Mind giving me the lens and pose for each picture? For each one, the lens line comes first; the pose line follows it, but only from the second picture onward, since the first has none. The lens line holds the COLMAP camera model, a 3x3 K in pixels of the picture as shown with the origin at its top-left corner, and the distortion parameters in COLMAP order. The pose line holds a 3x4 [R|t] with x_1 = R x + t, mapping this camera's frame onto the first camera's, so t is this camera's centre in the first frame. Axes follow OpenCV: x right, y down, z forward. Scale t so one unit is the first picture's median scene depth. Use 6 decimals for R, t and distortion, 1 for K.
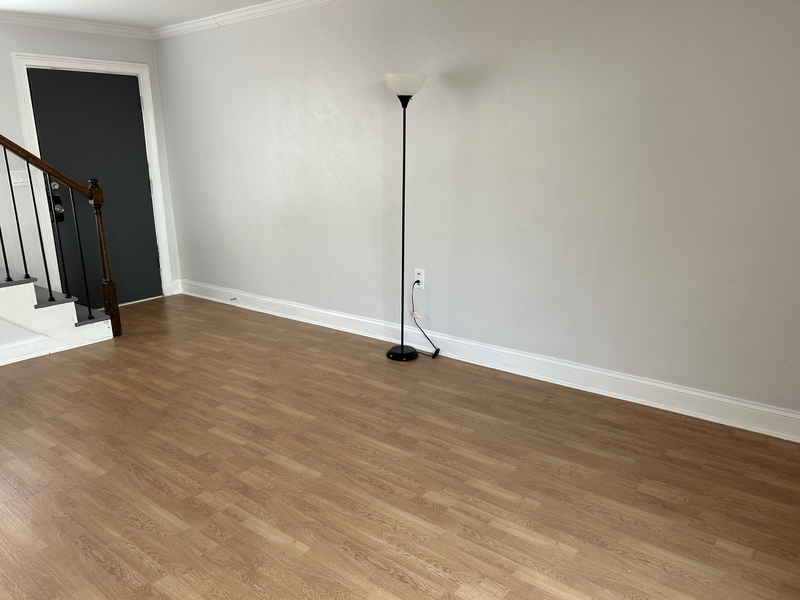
lens RADIAL K [[602.2, 0, 400.2], [0, 602.2, 300.2], [0, 0, 1]] dist [-0.004419, -0.000259]
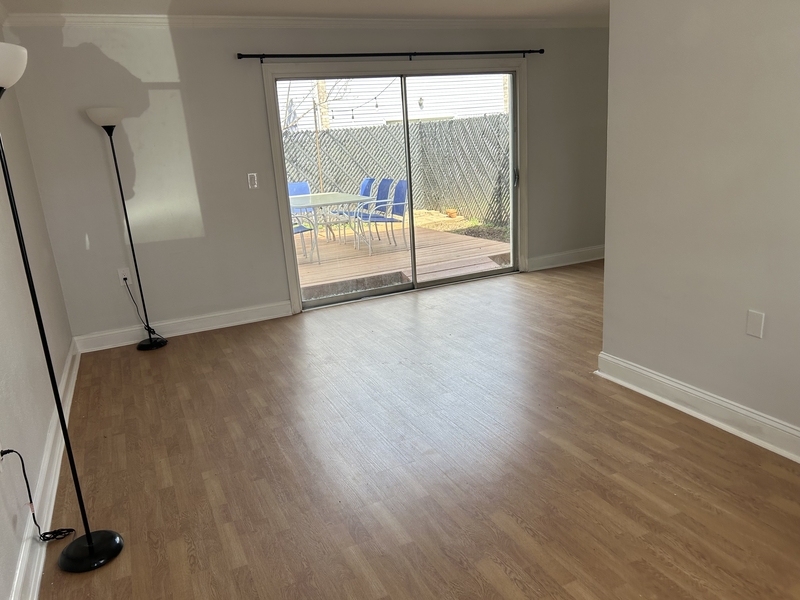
lens RADIAL K [[602.2, 0, 399.4], [0, 602.2, 300.6], [0, 0, 1]] dist [-0.004419, -0.000259]
pose [[-0.890532, -0.039591, 0.453194, -0.621987], [0.194478, 0.867454, 0.457932, -0.393057], [-0.411256, 0.495940, -0.764796, 1.515965]]
